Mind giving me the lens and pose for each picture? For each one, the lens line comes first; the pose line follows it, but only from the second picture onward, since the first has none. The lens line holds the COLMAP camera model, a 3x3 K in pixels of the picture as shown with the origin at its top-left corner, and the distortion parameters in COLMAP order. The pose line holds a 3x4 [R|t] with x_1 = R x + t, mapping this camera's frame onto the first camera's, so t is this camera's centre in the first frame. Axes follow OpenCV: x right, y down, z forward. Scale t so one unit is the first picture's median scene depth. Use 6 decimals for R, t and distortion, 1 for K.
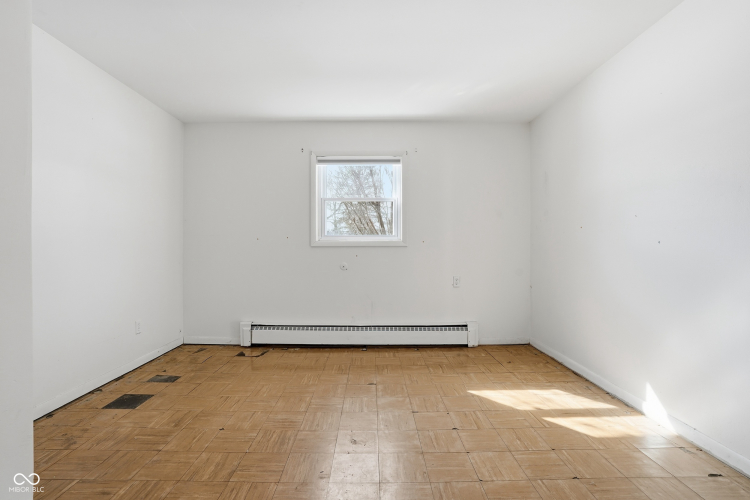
lens RADIAL K [[349.0, 0, 374.7], [0, 349.0, 248.1], [0, 0, 1]] dist [-0.053931, 0.012127]
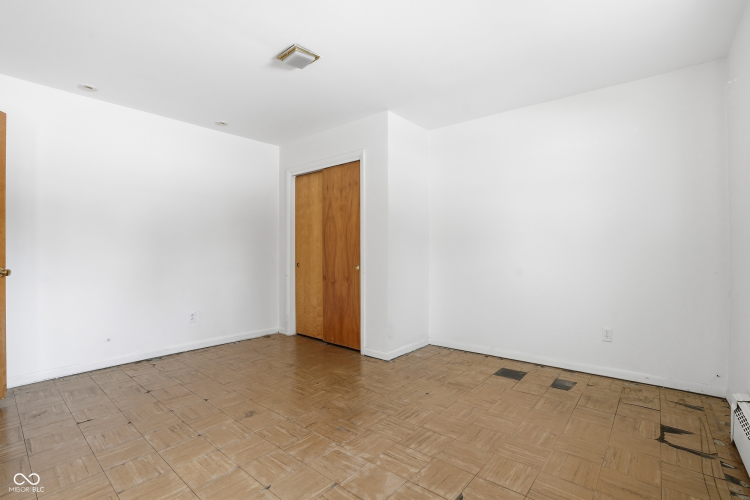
lens RADIAL K [[349.0, 0, 376.2], [0, 349.0, 250.5], [0, 0, 1]] dist [-0.053931, 0.012127]
pose [[-0.648762, 0.000922, -0.760991, 0.575332], [0.001257, 0.999999, 0.000140, -0.003030], [0.760990, -0.000866, -0.648763, 1.477160]]
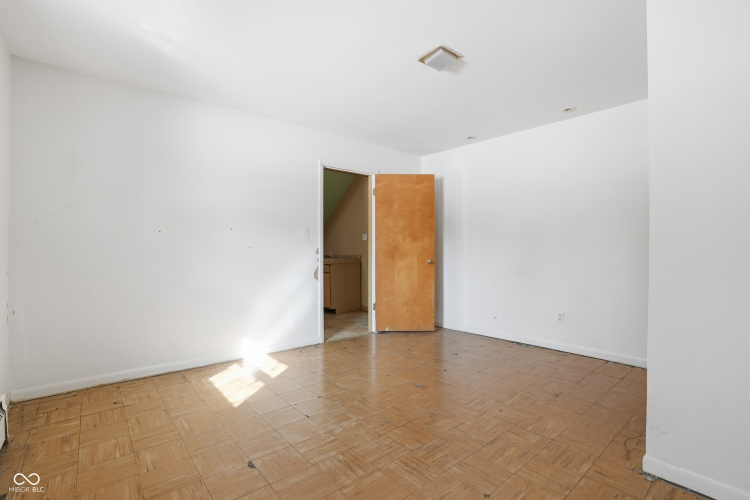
lens RADIAL K [[349.0, 0, 375.4], [0, 349.0, 251.4], [0, 0, 1]] dist [-0.053931, 0.012127]
pose [[-0.642094, -0.000908, 0.766626, -0.749991], [0.002269, 0.999993, 0.003085, -0.003272], [-0.766623, 0.003721, -0.642087, 1.447450]]
